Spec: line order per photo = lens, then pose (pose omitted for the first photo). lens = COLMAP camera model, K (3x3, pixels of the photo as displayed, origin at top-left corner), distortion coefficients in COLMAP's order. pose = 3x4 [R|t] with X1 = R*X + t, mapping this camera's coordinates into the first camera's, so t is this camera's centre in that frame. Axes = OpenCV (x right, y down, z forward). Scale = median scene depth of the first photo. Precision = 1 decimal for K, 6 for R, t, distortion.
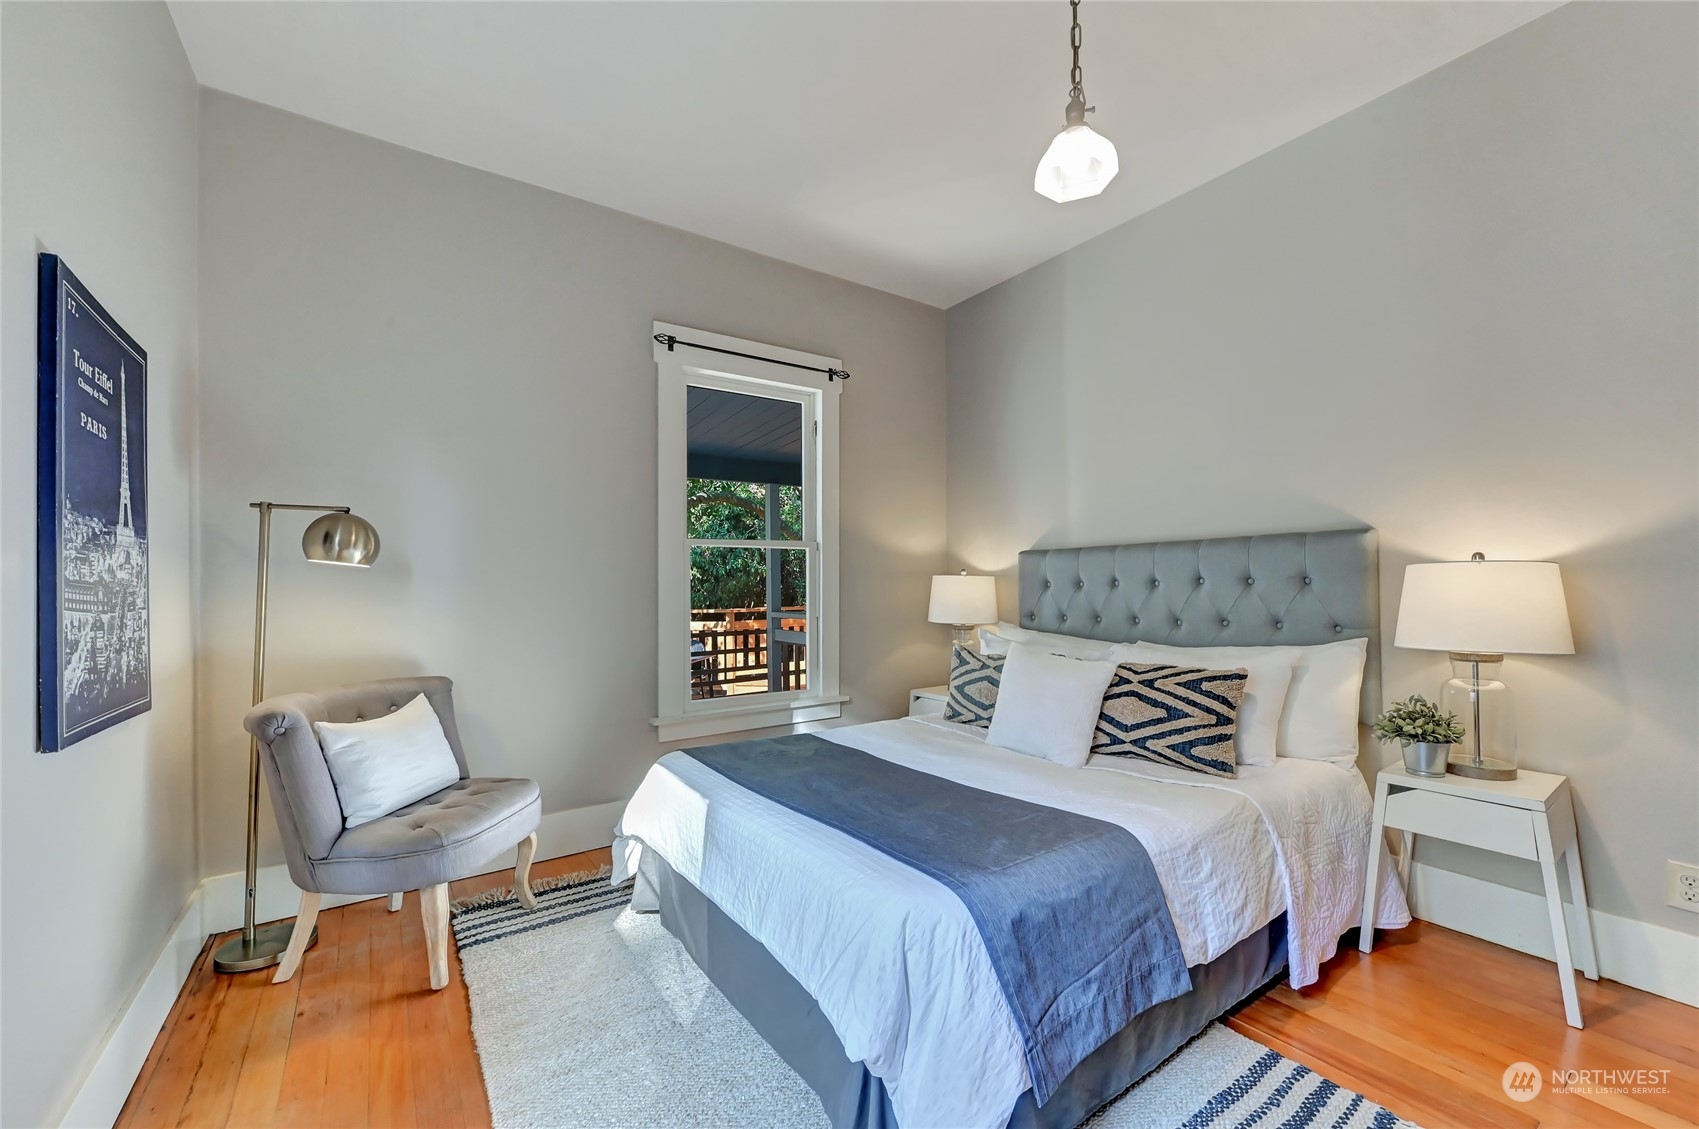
lens RADIAL K [[678.6, 0, 858.4], [0, 678.6, 576.5], [0, 0, 1]] dist [0.002026, 0.000379]
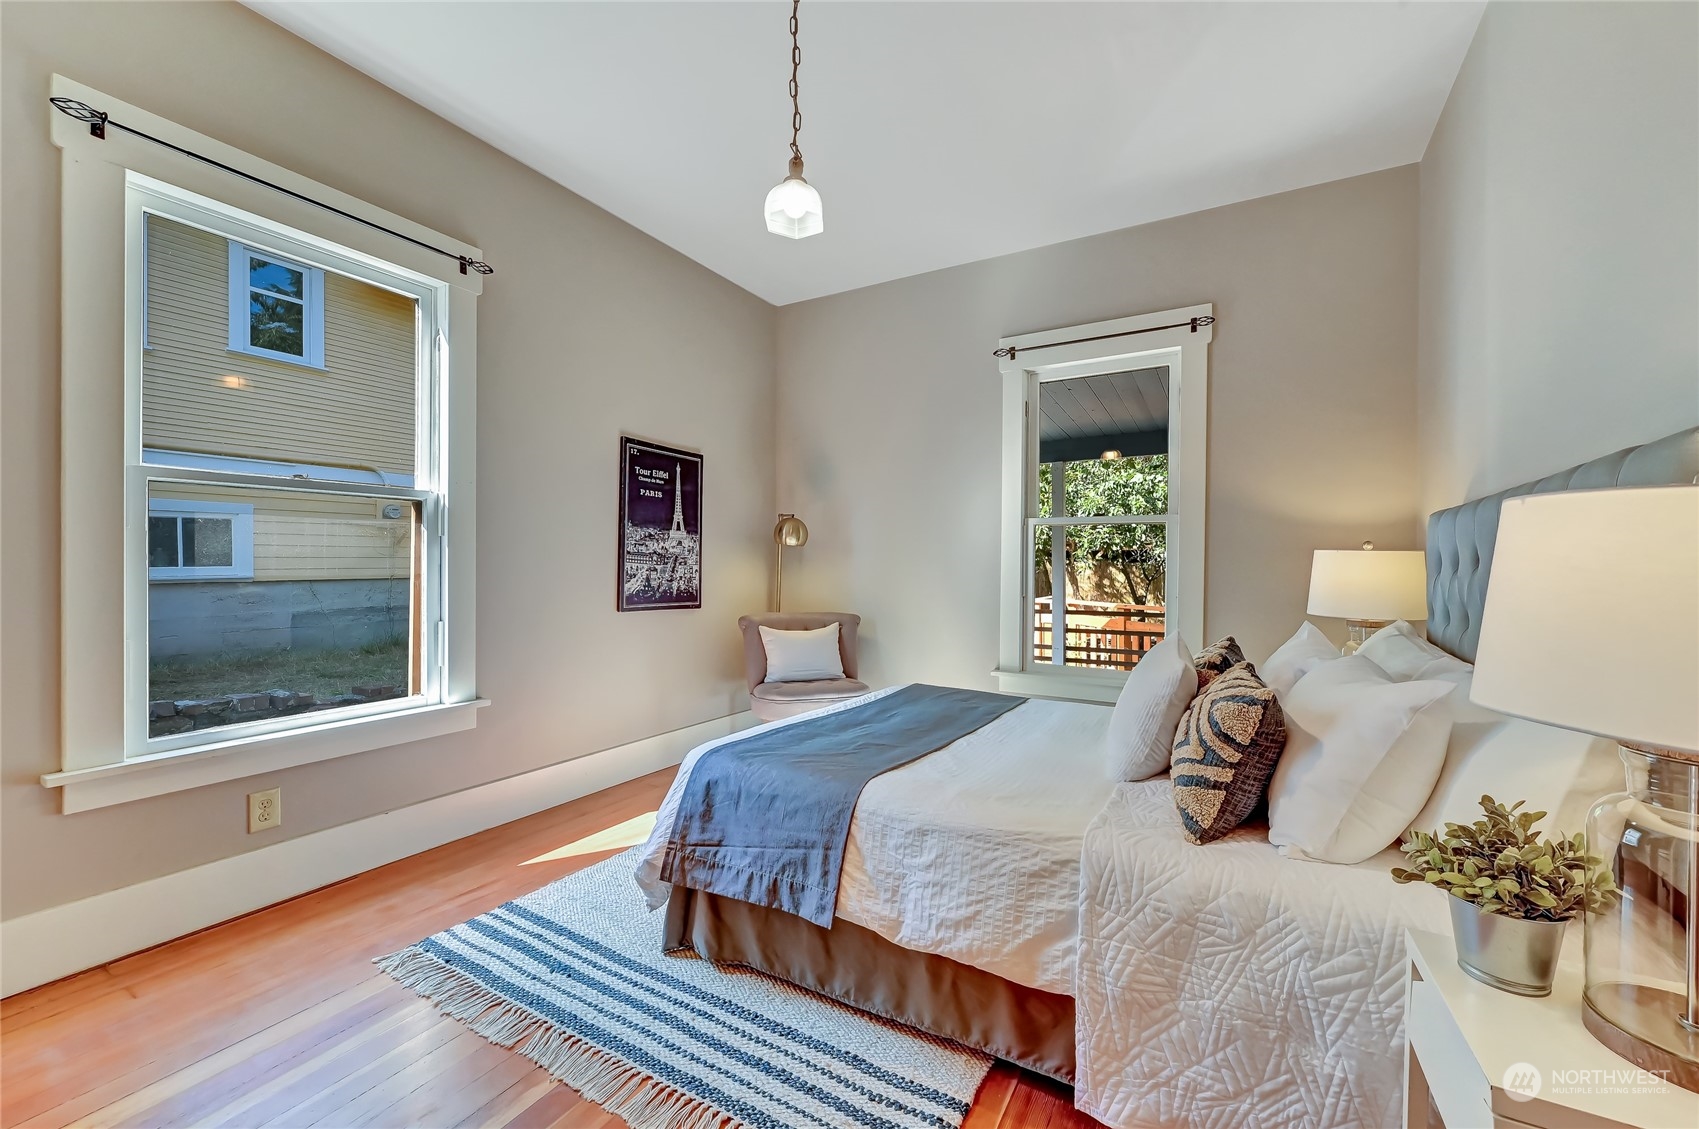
lens RADIAL K [[678.6, 0, 859.7], [0, 678.6, 558.6], [0, 0, 1]] dist [0.002026, 0.000379]
pose [[0.419367, 0.005555, -0.907800, 1.339059], [-0.003790, 0.999983, 0.004369, 0.014326], [0.907809, 0.001608, 0.419381, 0.532288]]
